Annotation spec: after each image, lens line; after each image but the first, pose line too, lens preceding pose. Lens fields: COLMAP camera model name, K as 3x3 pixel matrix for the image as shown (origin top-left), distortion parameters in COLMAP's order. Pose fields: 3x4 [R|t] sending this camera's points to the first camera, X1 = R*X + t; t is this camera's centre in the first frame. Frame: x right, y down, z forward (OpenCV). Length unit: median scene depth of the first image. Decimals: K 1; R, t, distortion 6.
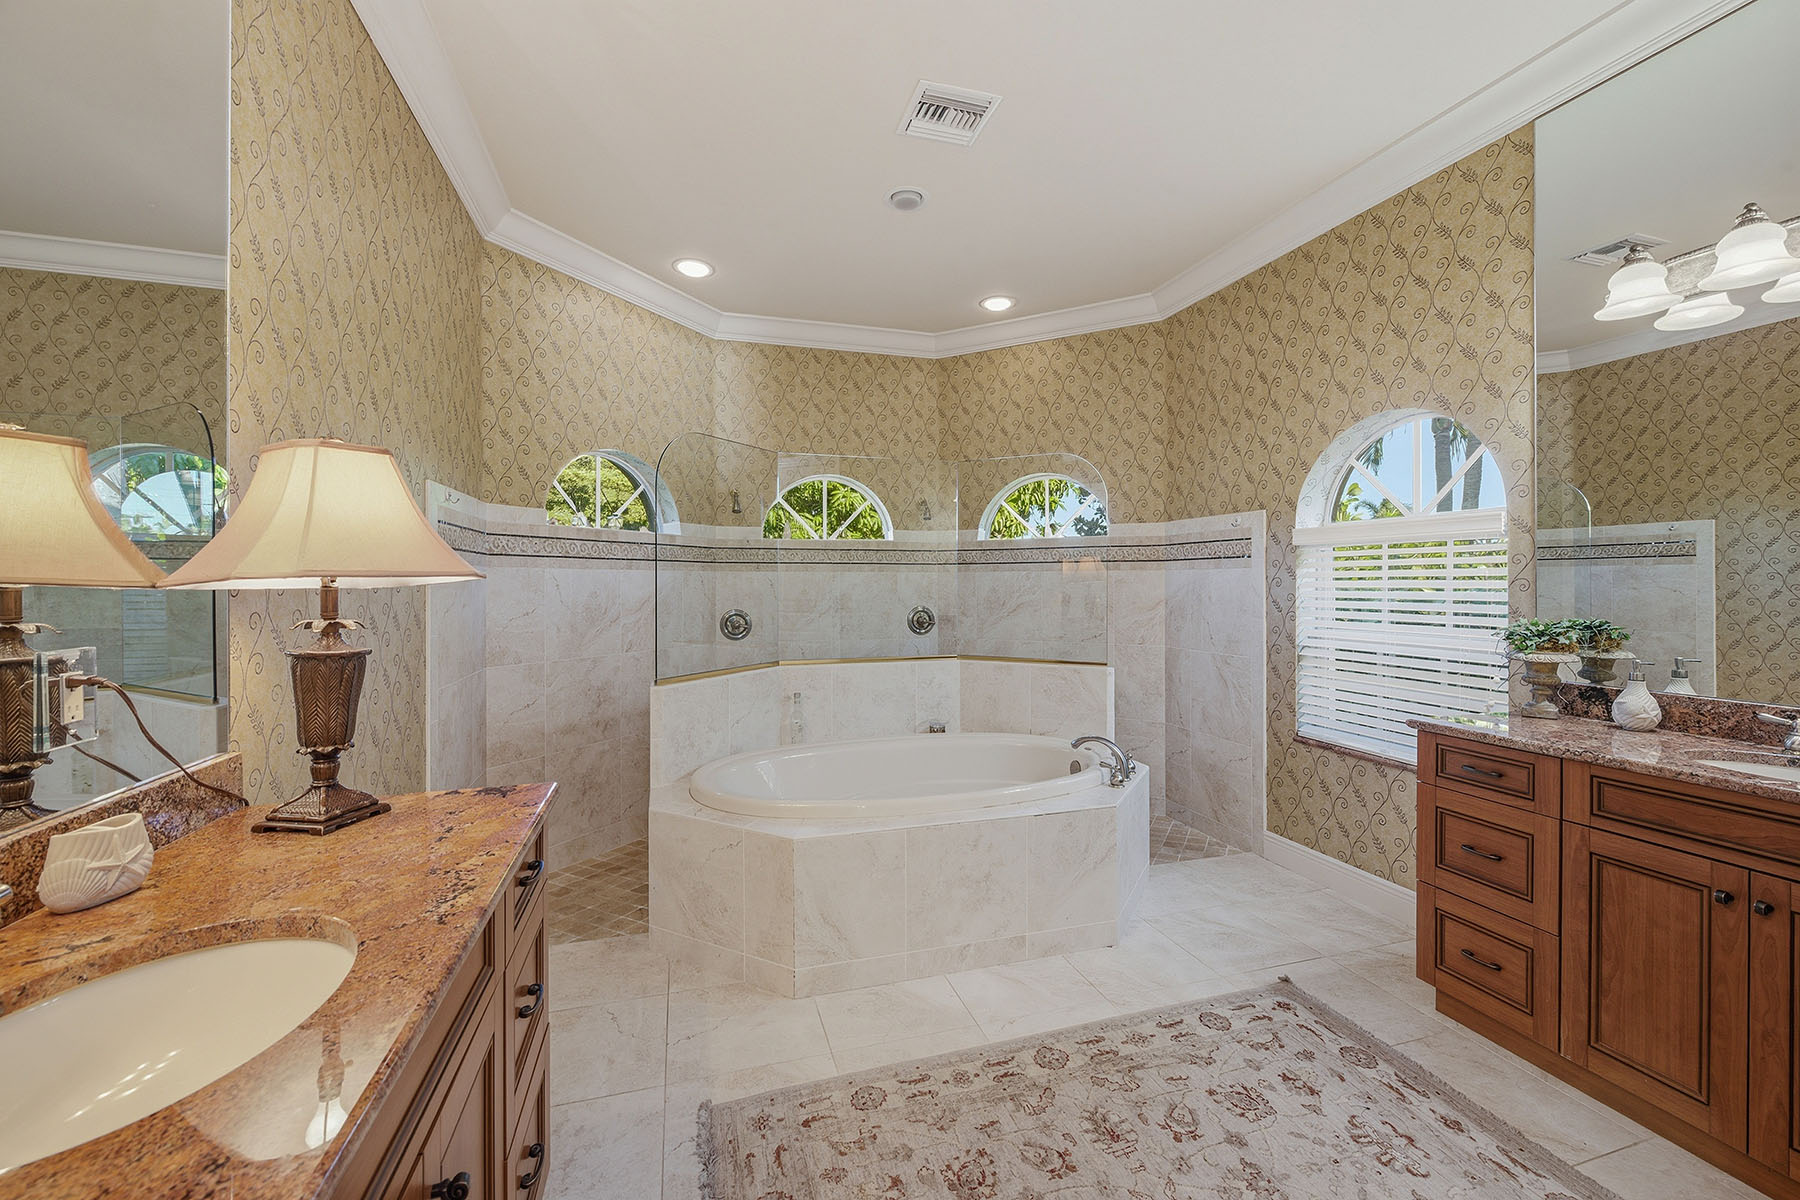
lens RADIAL K [[699.6, 0, 887.3], [0, 699.6, 593.7], [0, 0, 1]] dist [-0.000150, 0.000104]
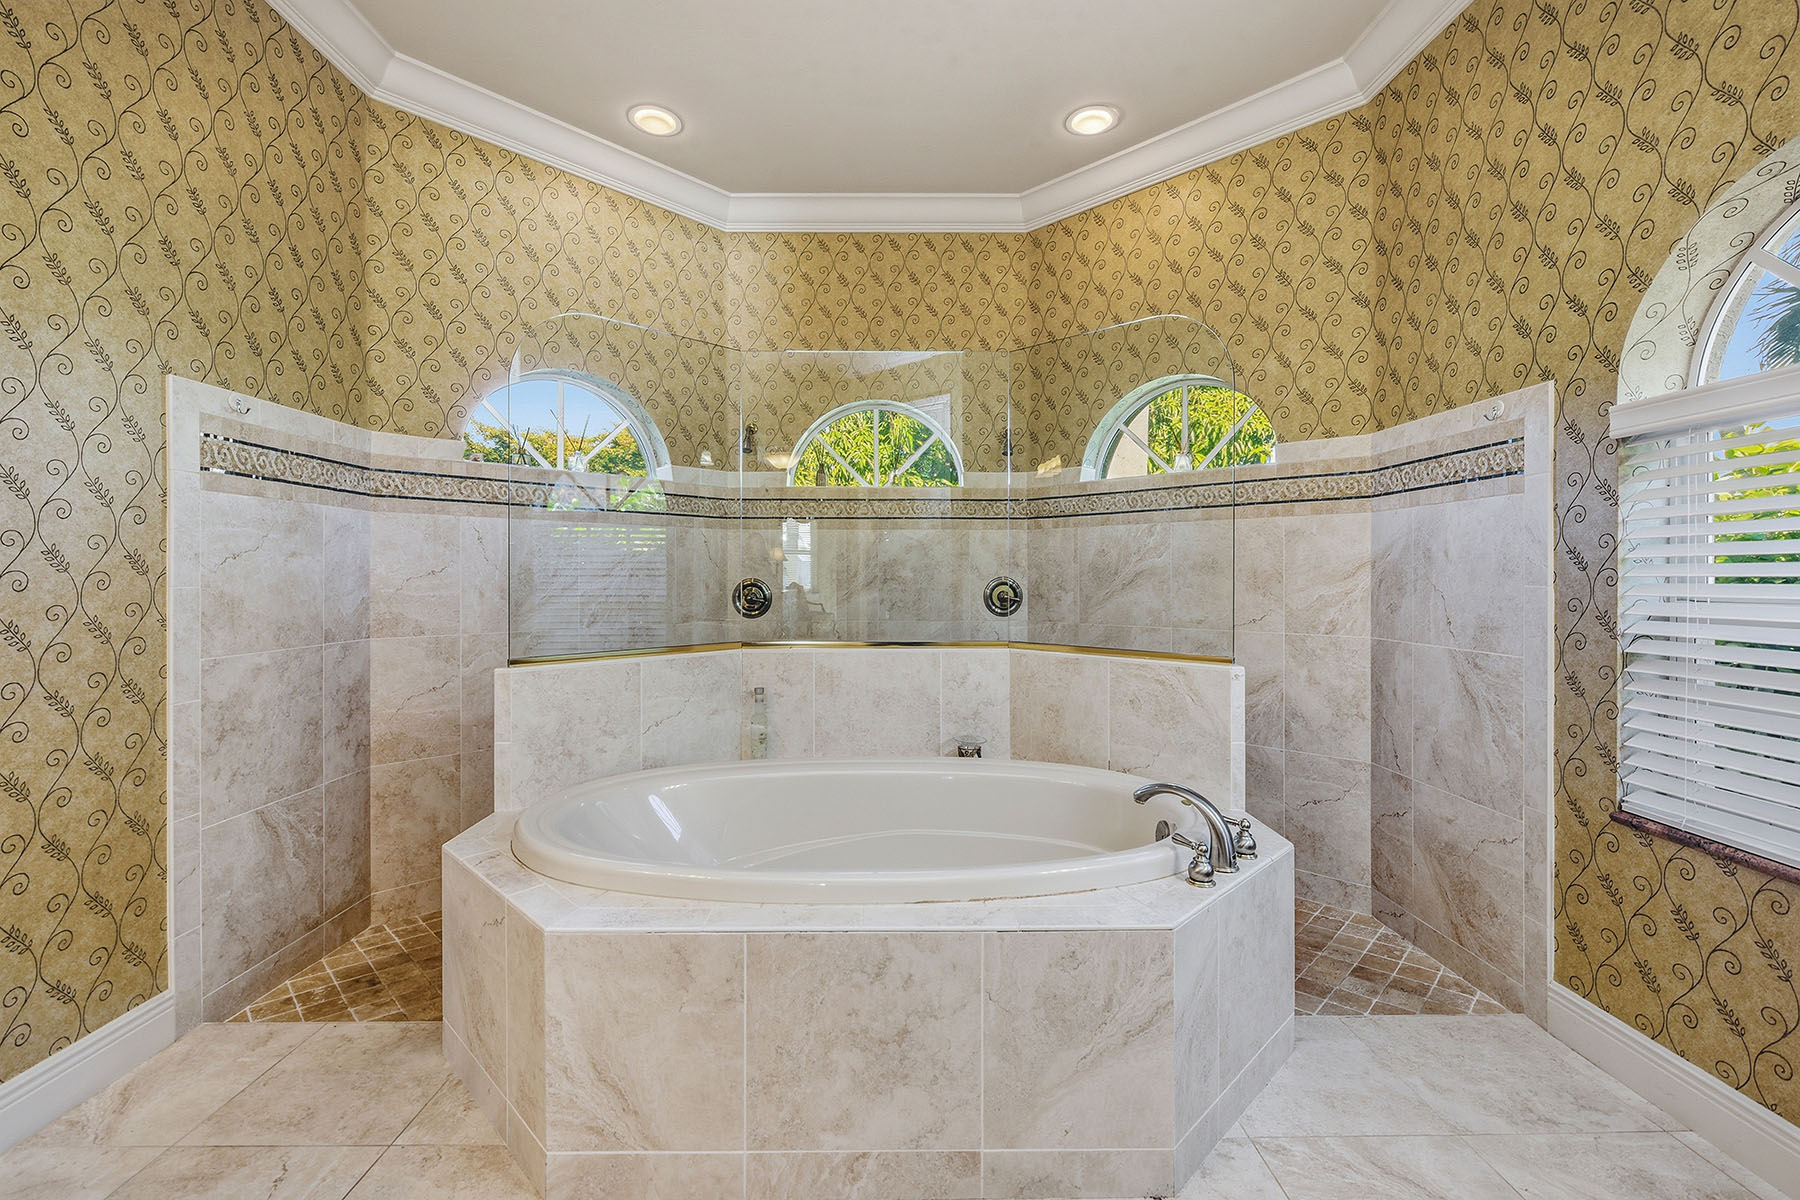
lens RADIAL K [[745.2, 0, 909.2], [0, 745.2, 586.5], [0, 0, 1]] dist [0.000609, -0.001809]
pose [[0.963492, 0.004631, -0.267697, 0.208216], [-0.005654, 0.999979, -0.003049, 0.039788], [0.267678, 0.004451, 0.963498, 0.304477]]
